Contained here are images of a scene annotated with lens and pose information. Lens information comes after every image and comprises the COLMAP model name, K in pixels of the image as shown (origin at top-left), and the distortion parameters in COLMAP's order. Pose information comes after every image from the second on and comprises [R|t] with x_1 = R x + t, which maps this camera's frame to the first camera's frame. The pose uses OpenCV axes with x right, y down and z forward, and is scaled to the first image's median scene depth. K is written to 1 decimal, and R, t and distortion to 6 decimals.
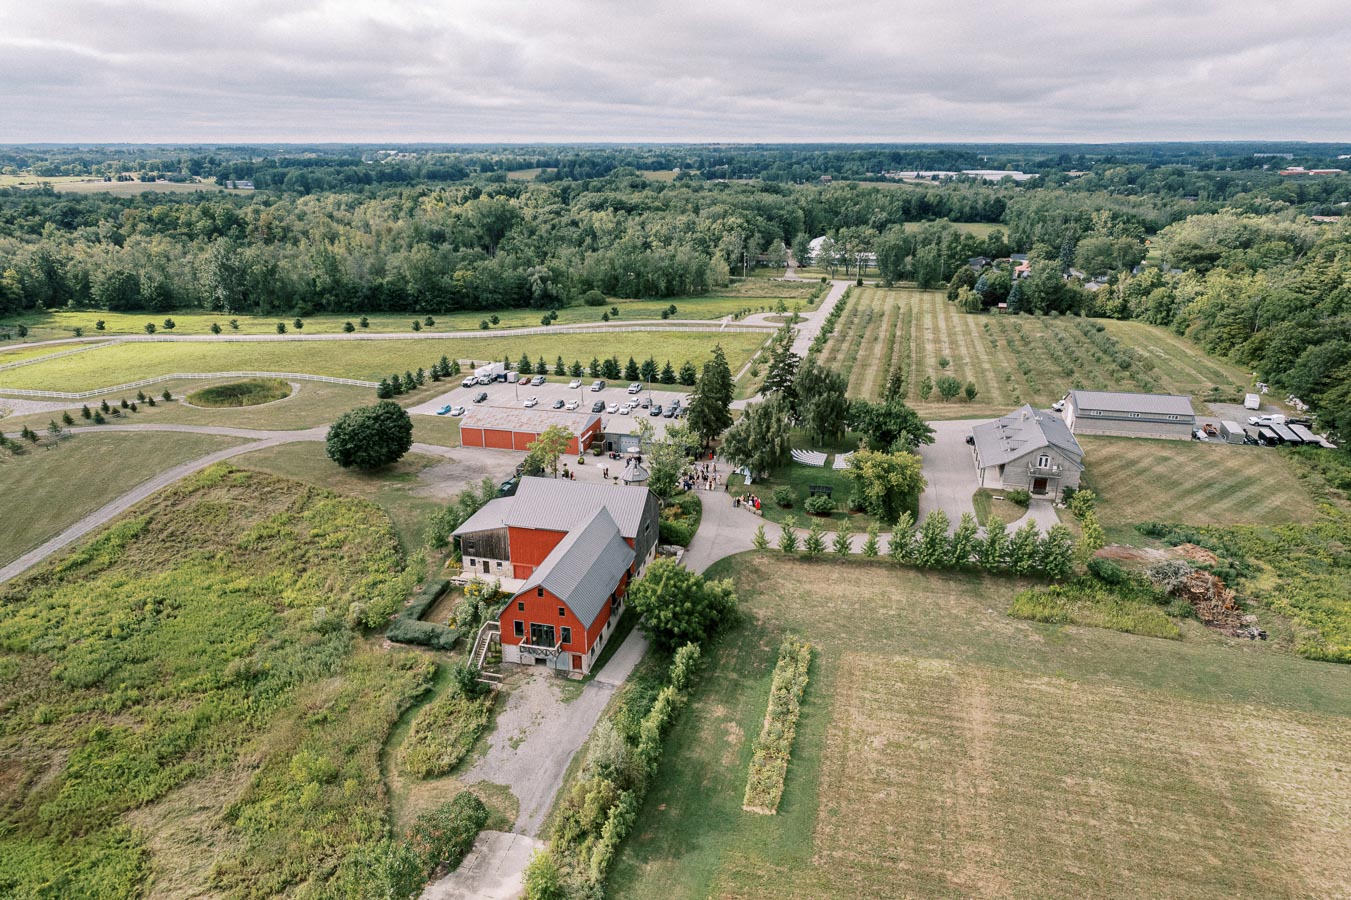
lens RADIAL K [[854.2, 0, 675.5], [0, 854.2, 450.0], [0, 0, 1]] dist [0.000450, -0.000063]
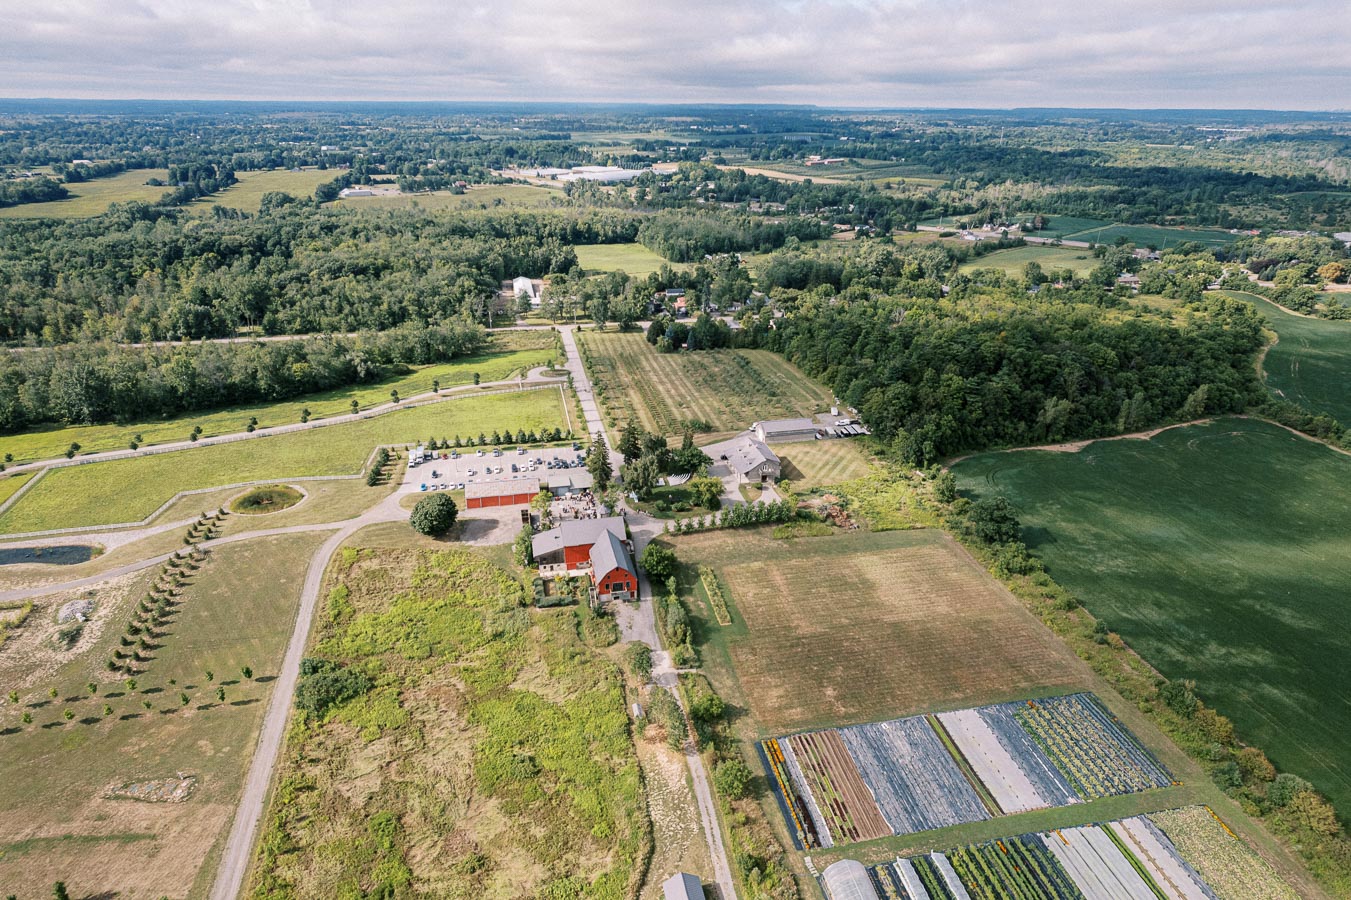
lens RADIAL K [[854.2, 0, 675.5], [0, 854.2, 450.0], [0, 0, 1]] dist [0.000450, -0.000063]
pose [[0.896790, -0.162489, 0.411539, -0.729451], [0.142924, 0.986646, 0.078112, -0.255648], [-0.418736, -0.011232, 0.908039, -0.973095]]
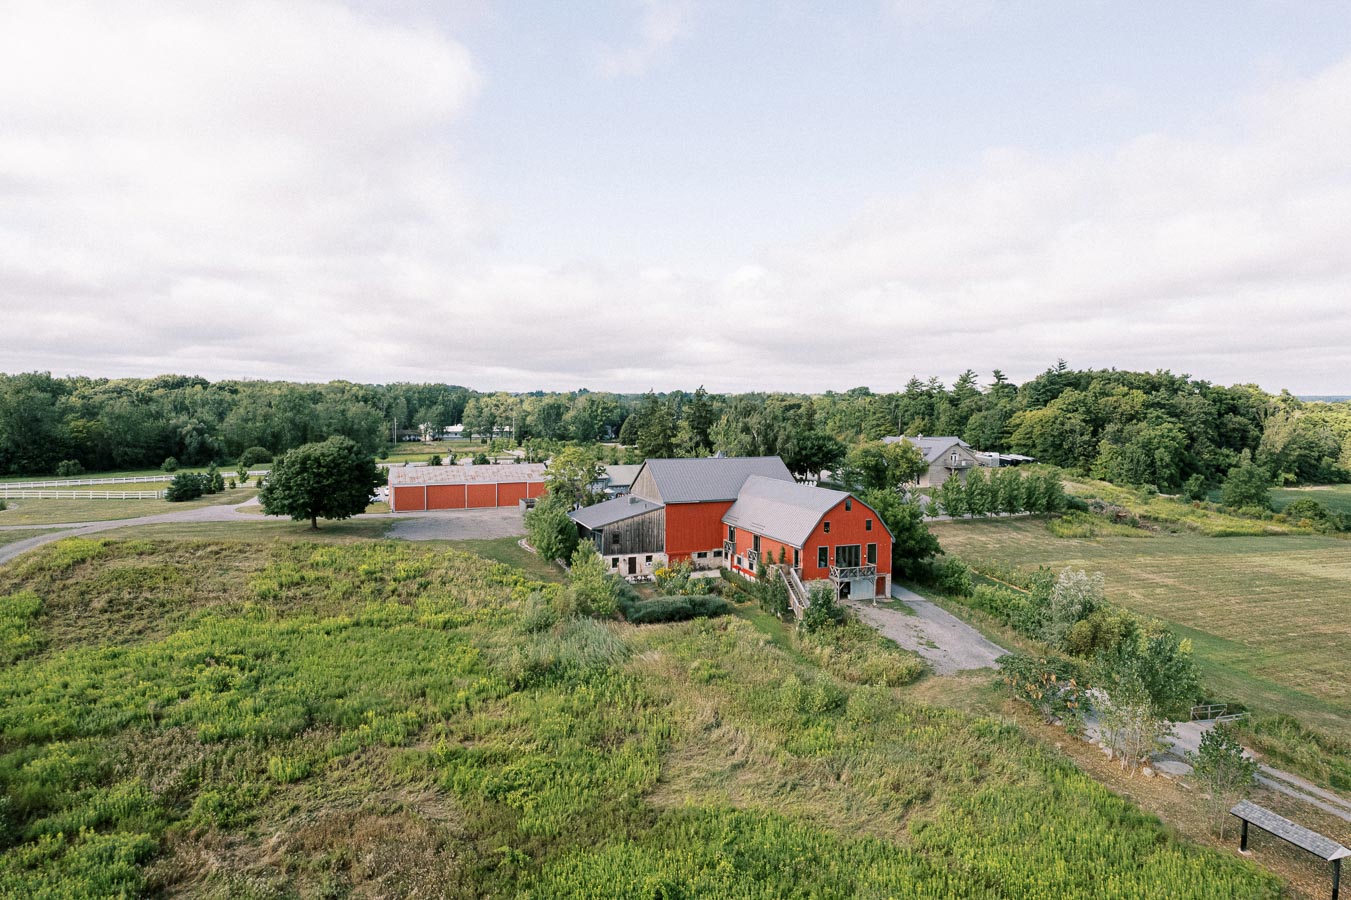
lens RADIAL K [[851.3, 0, 675.5], [0, 851.3, 450.0], [0, 0, 1]] dist [0.003644, 0.001027]
pose [[0.821175, -0.029326, 0.569922, -0.624195], [0.186632, 0.957564, -0.219637, 0.209315], [-0.539296, 0.286726, 0.791800, 0.283604]]
